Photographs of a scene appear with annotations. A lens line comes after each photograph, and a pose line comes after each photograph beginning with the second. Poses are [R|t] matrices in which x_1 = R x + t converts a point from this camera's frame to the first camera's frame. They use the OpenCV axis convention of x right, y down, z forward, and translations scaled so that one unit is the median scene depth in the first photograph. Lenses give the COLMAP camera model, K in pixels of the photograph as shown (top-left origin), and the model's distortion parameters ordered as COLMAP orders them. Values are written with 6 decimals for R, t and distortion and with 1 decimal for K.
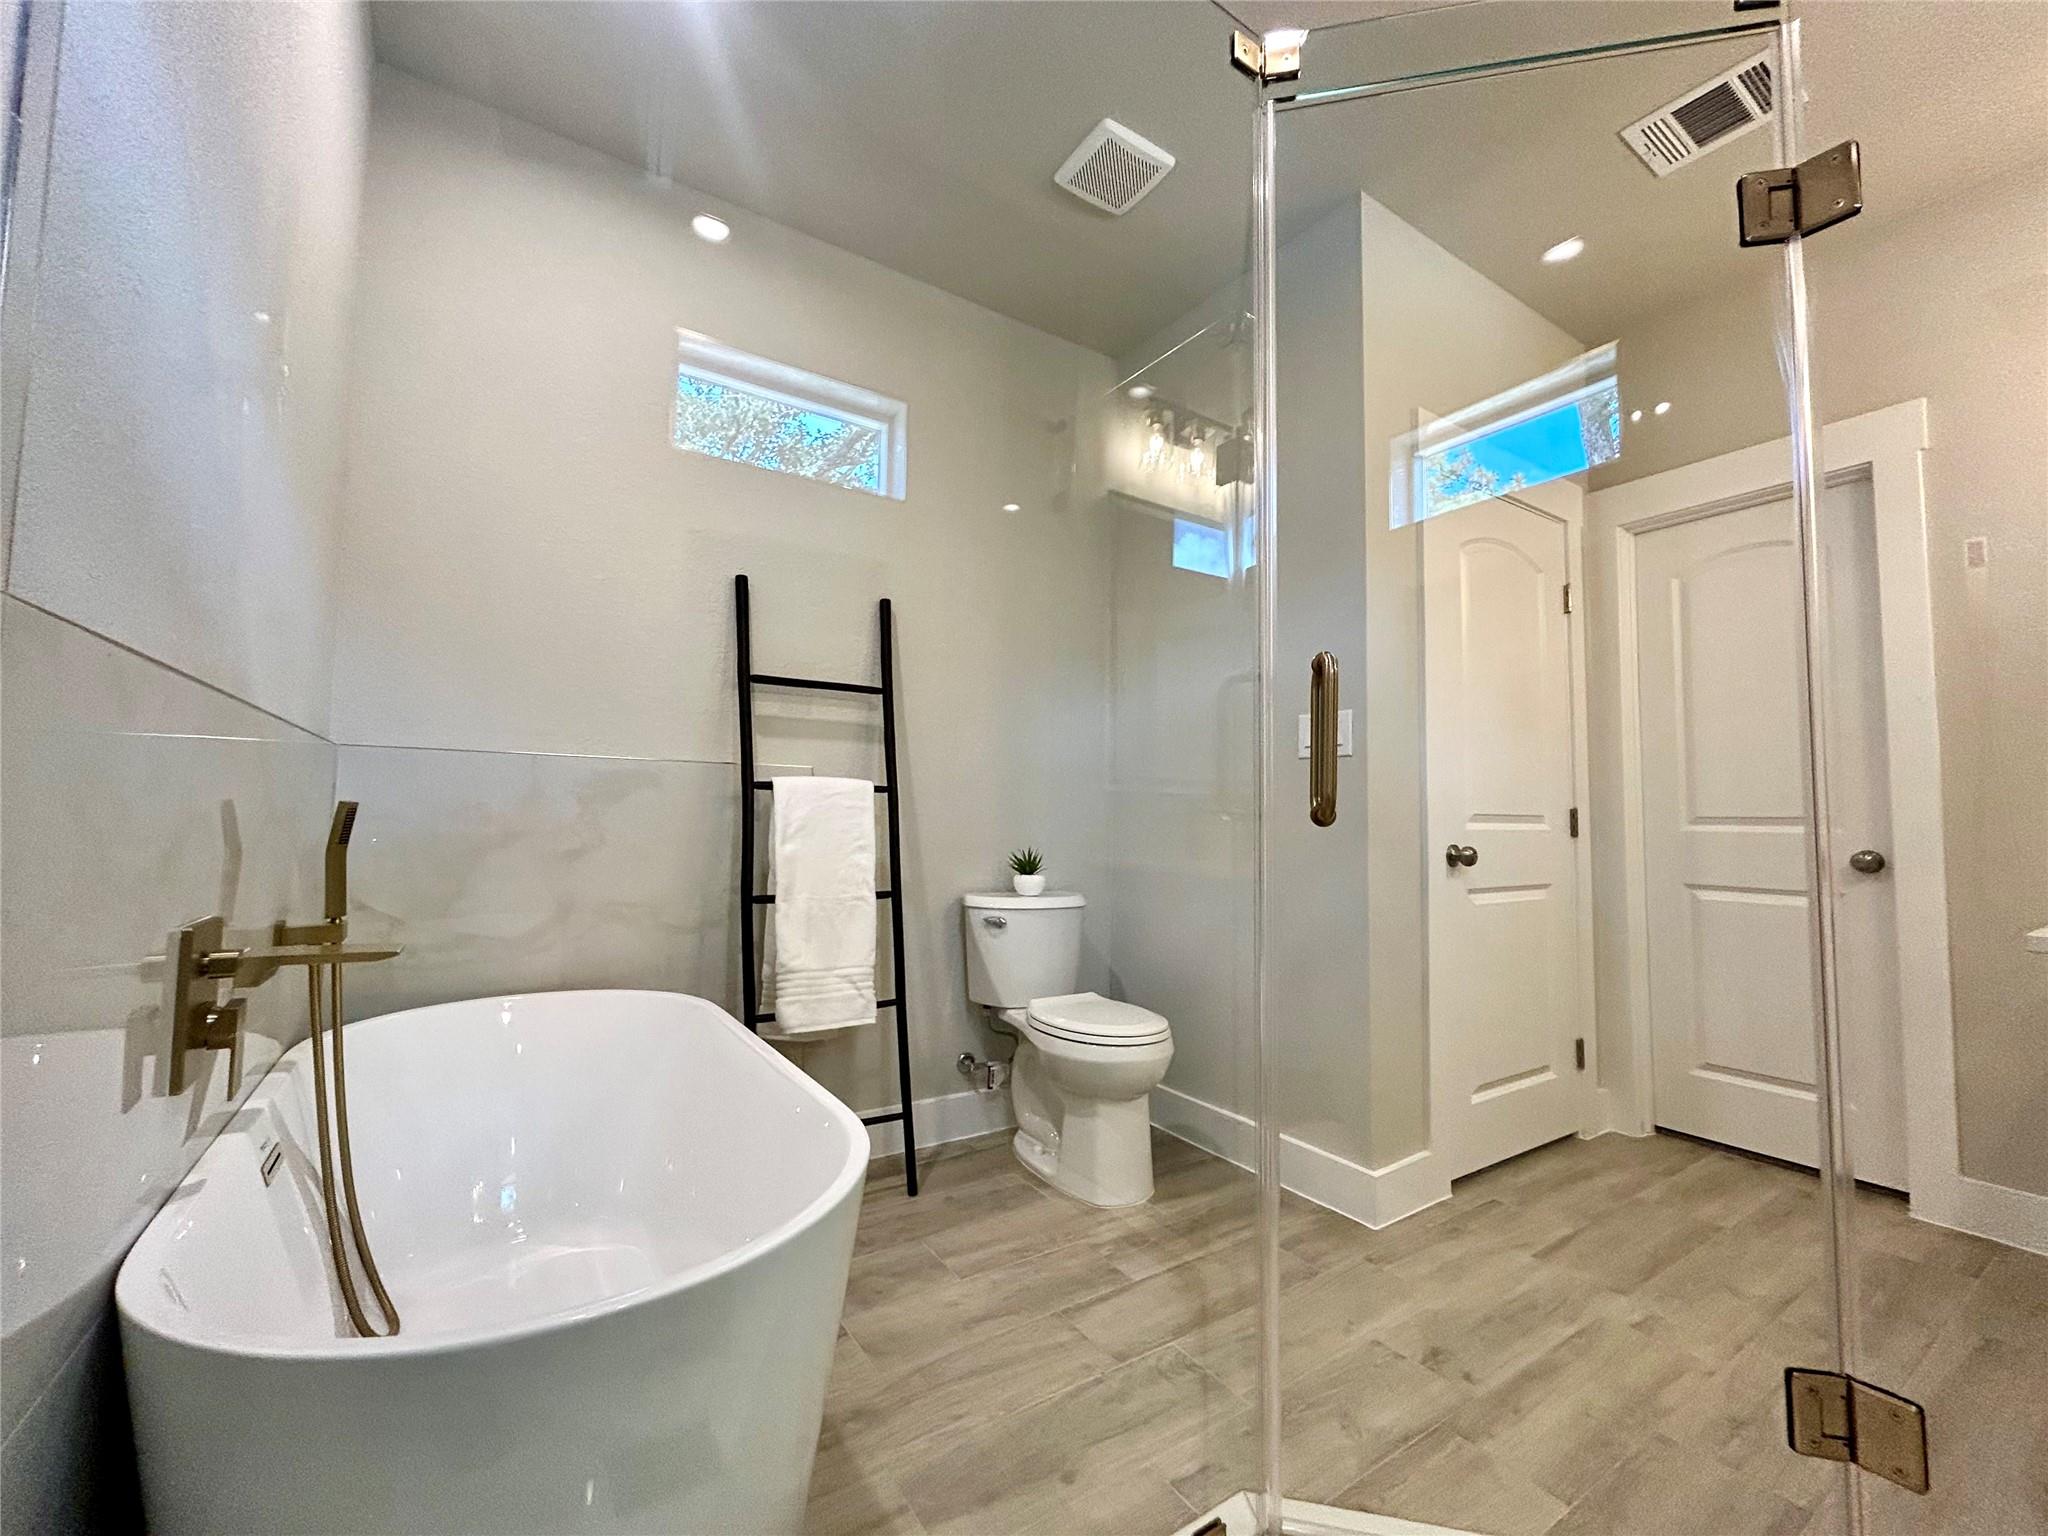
lens RADIAL K [[829.3, 0, 1024.0], [0, 829.3, 768.0], [0, 0, 1]] dist [0.004056, 0.000256]
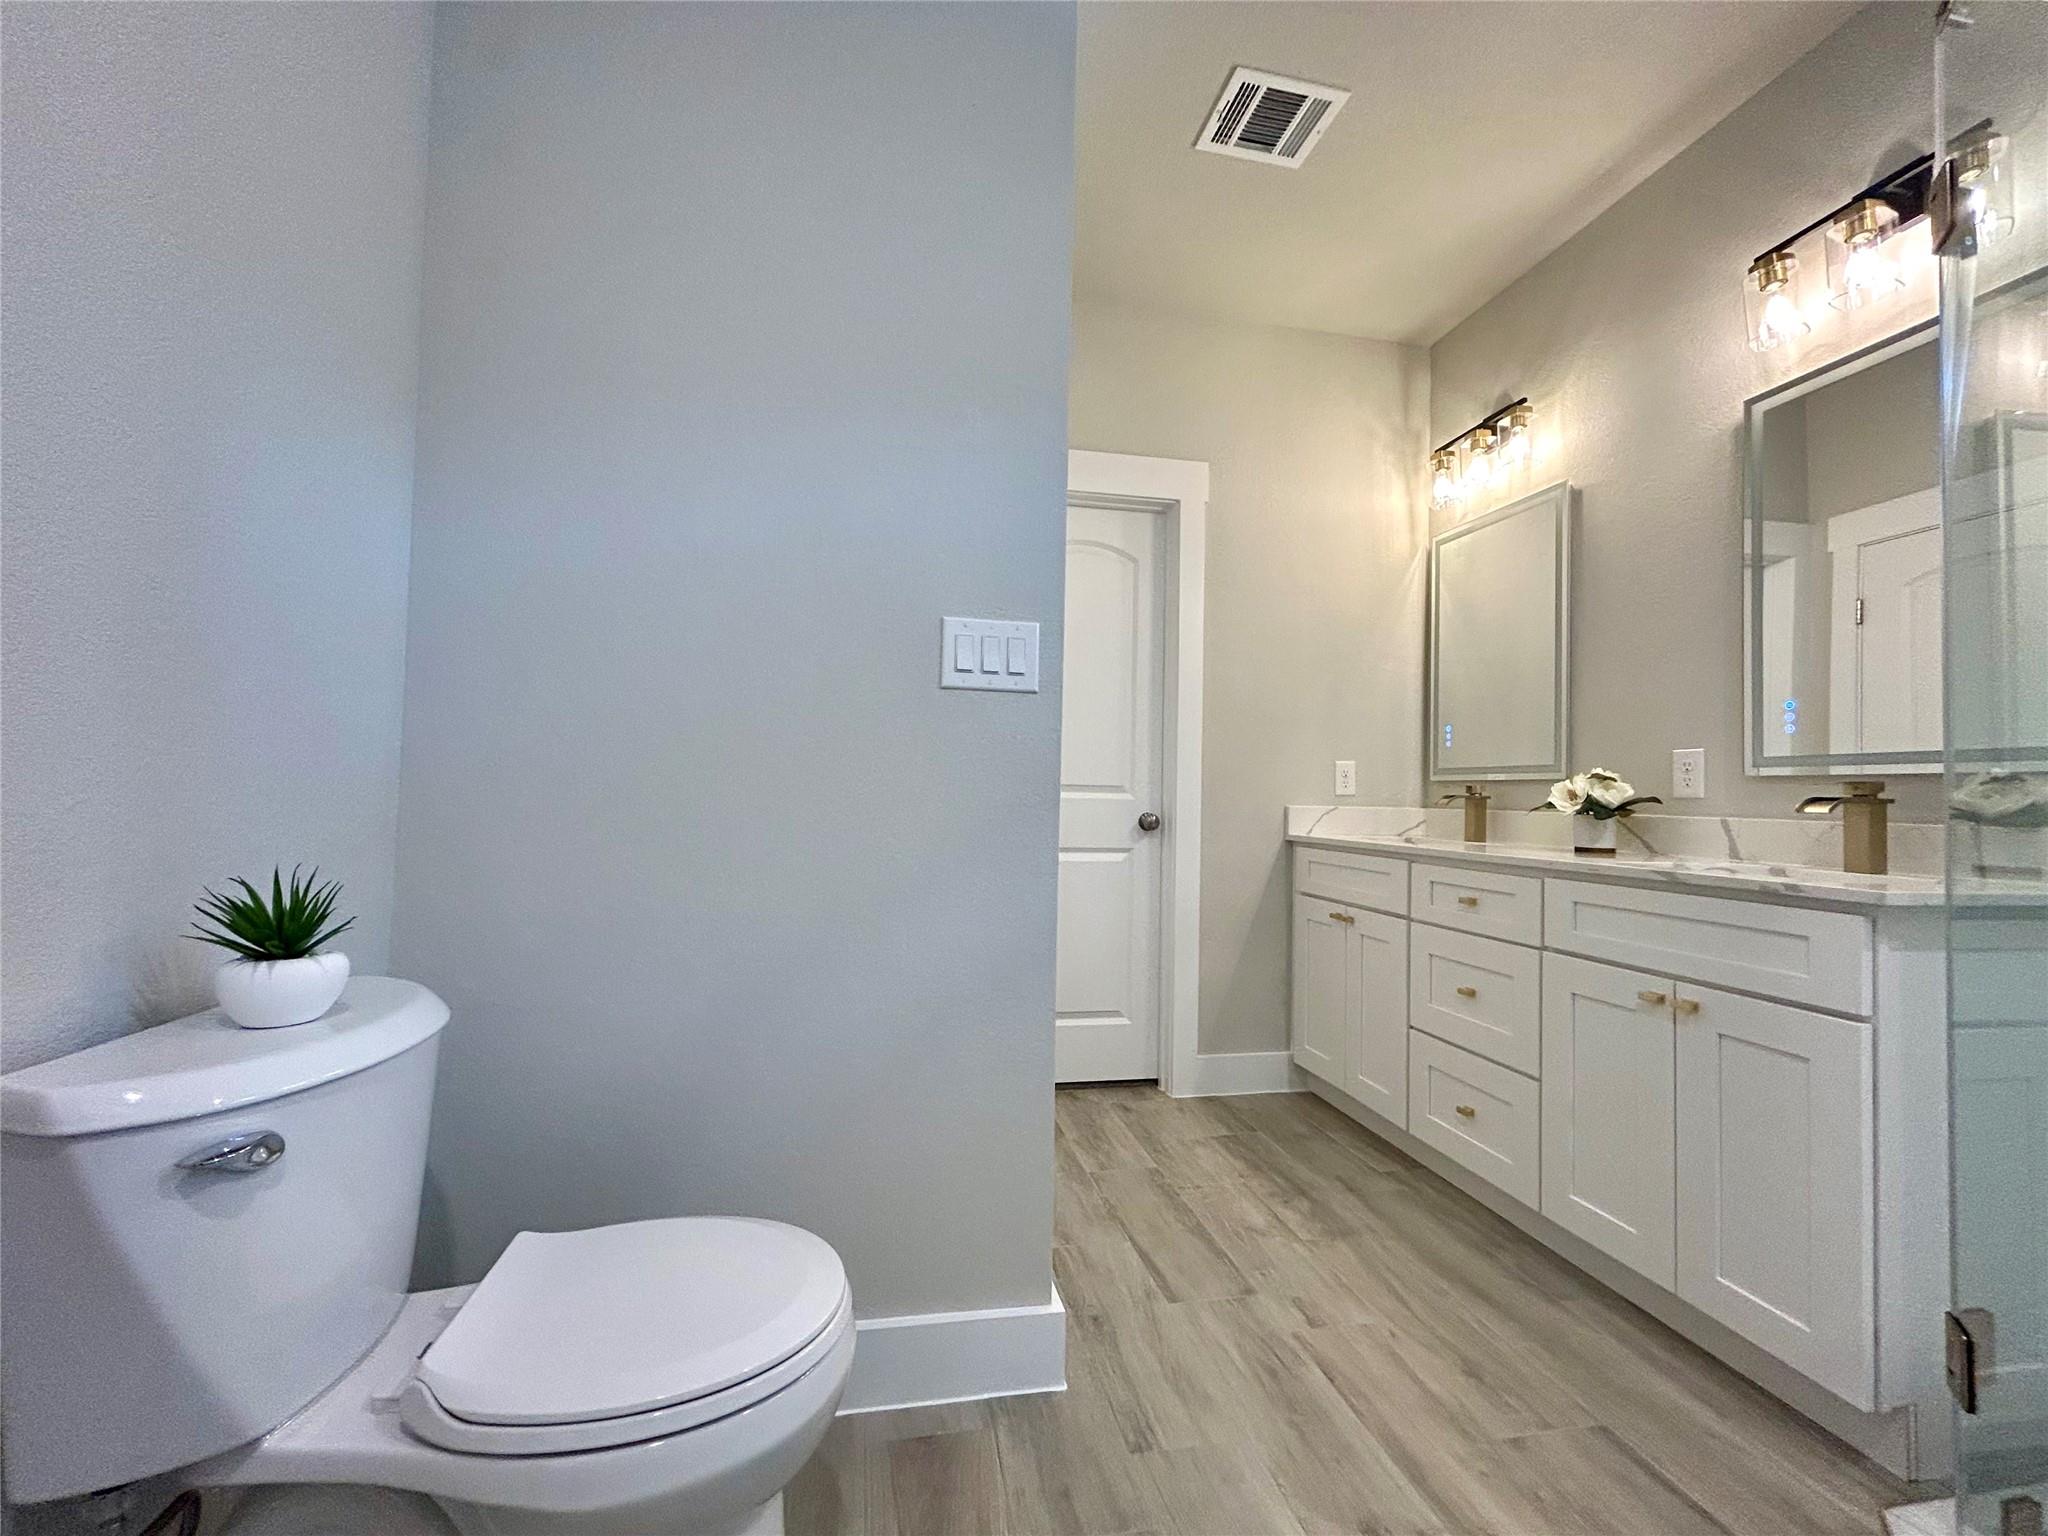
lens RADIAL K [[831.0, 0, 1016.3], [0, 831.0, 769.6], [0, 0, 1]] dist [0.002210, 0.000237]
pose [[0.387187, 0.020387, 0.921776, -0.212323], [-0.072026, 0.997369, 0.008196, 0.041140], [-0.919184, -0.069565, 0.387637, 0.736245]]
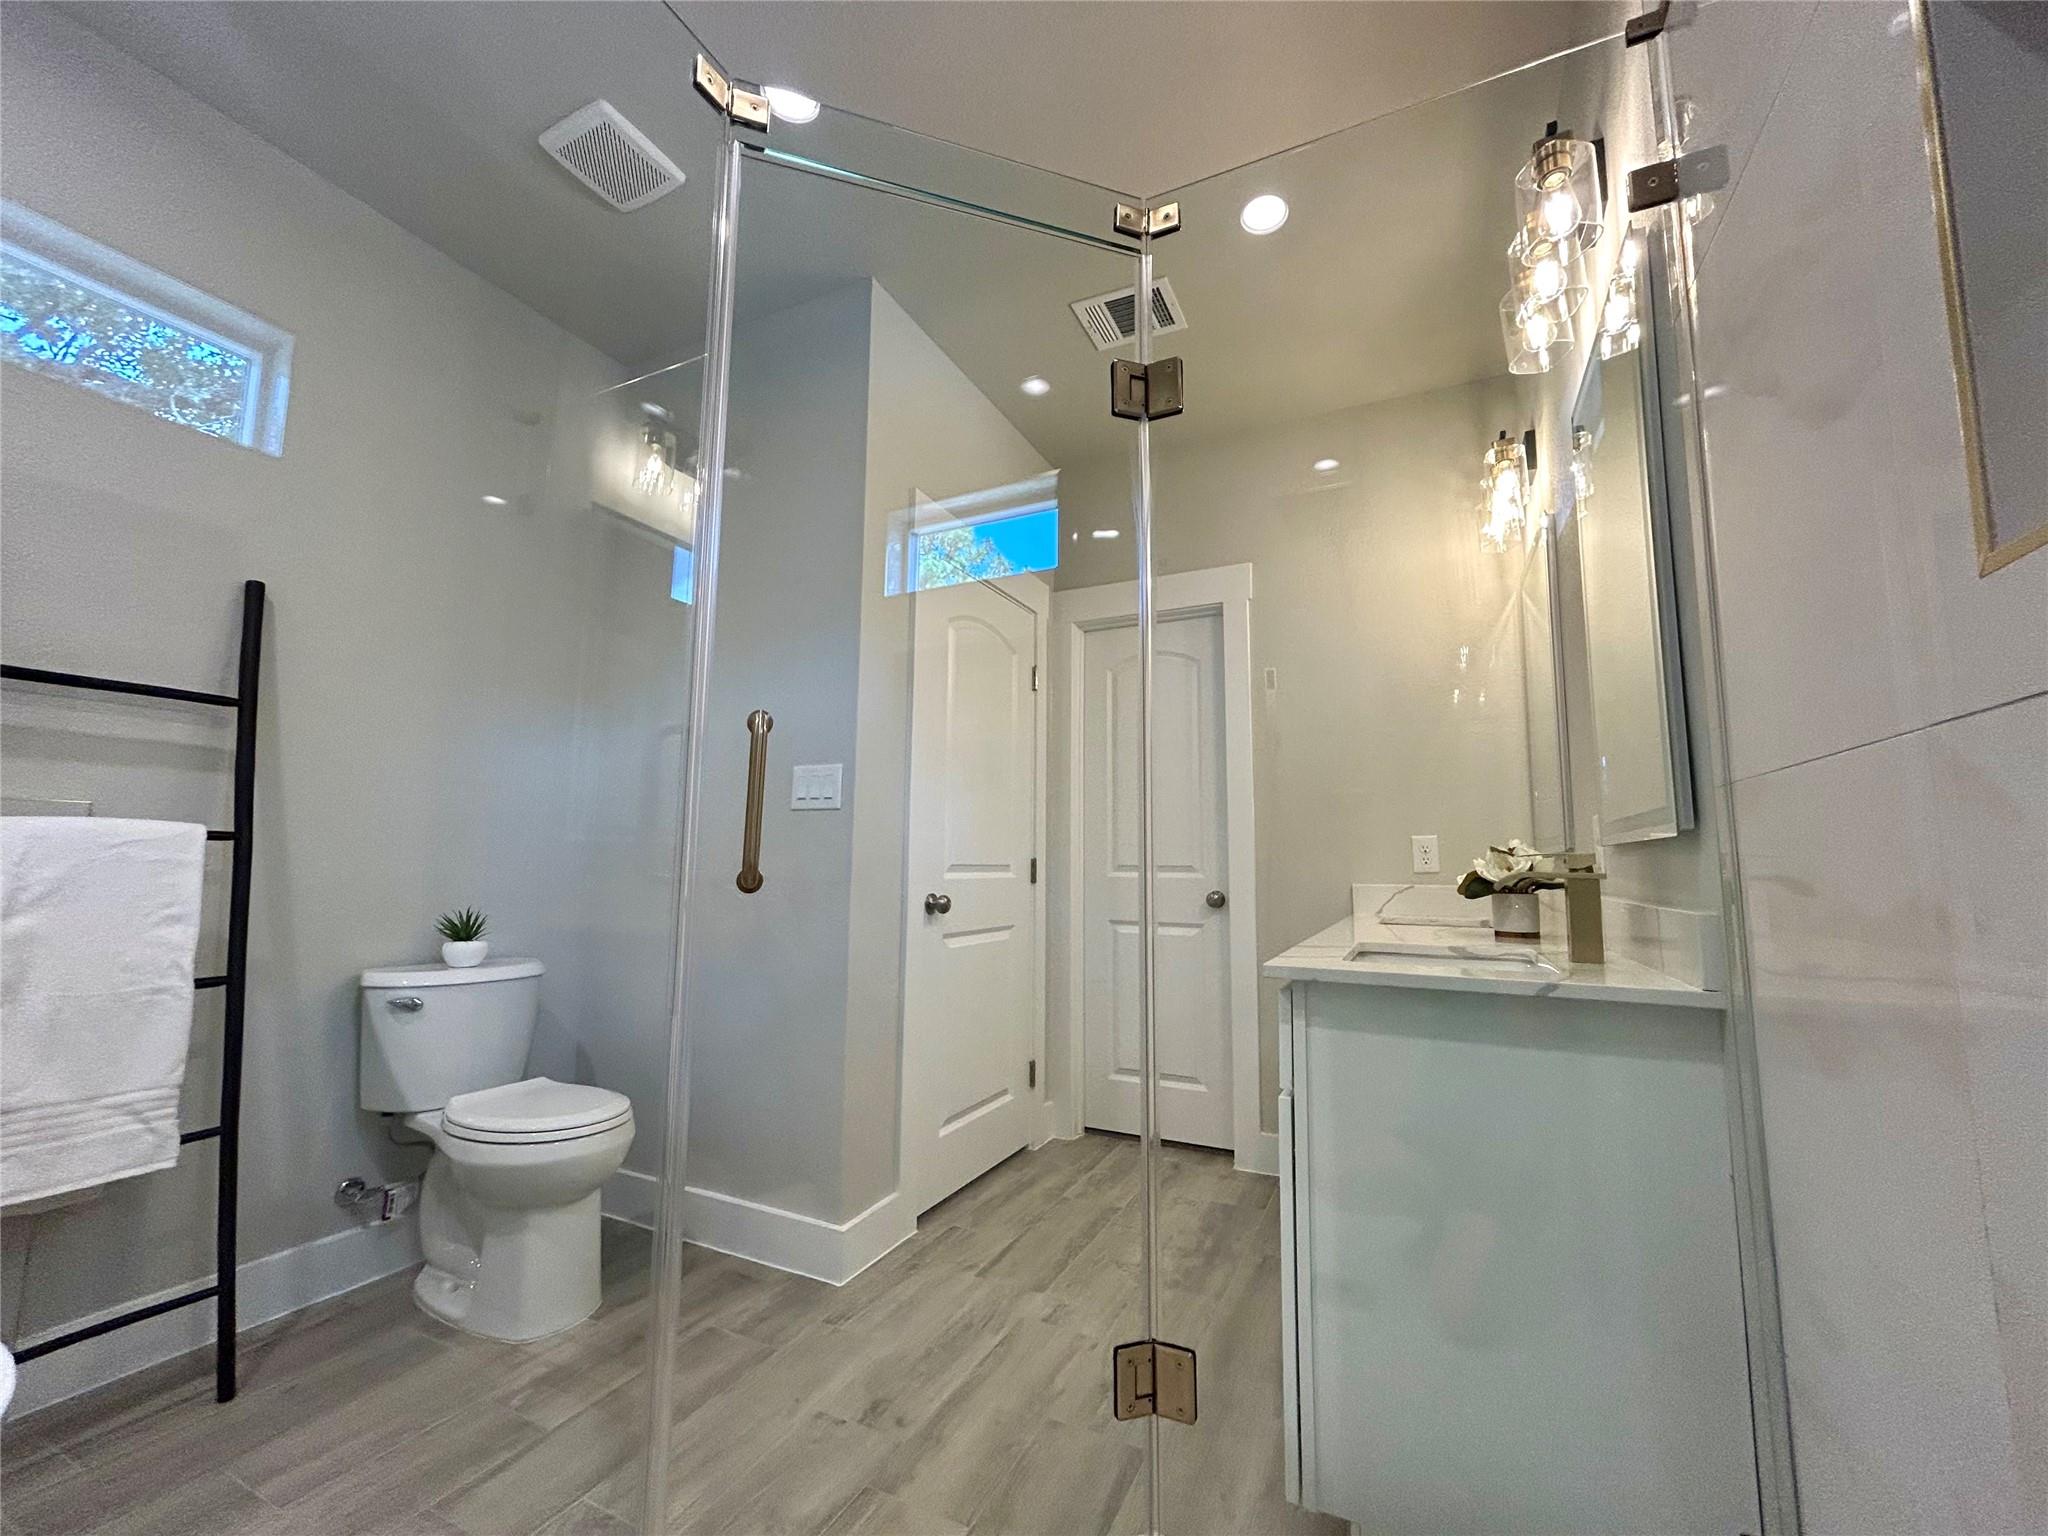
lens RADIAL K [[831.0, 0, 1016.3], [0, 831.0, 769.6], [0, 0, 1]] dist [0.002210, 0.000237]
pose [[0.864854, 0.051672, 0.499356, 0.068066], [-0.028014, 0.998106, -0.054763, -0.012771], [-0.501241, 0.033373, 0.864664, 0.009482]]
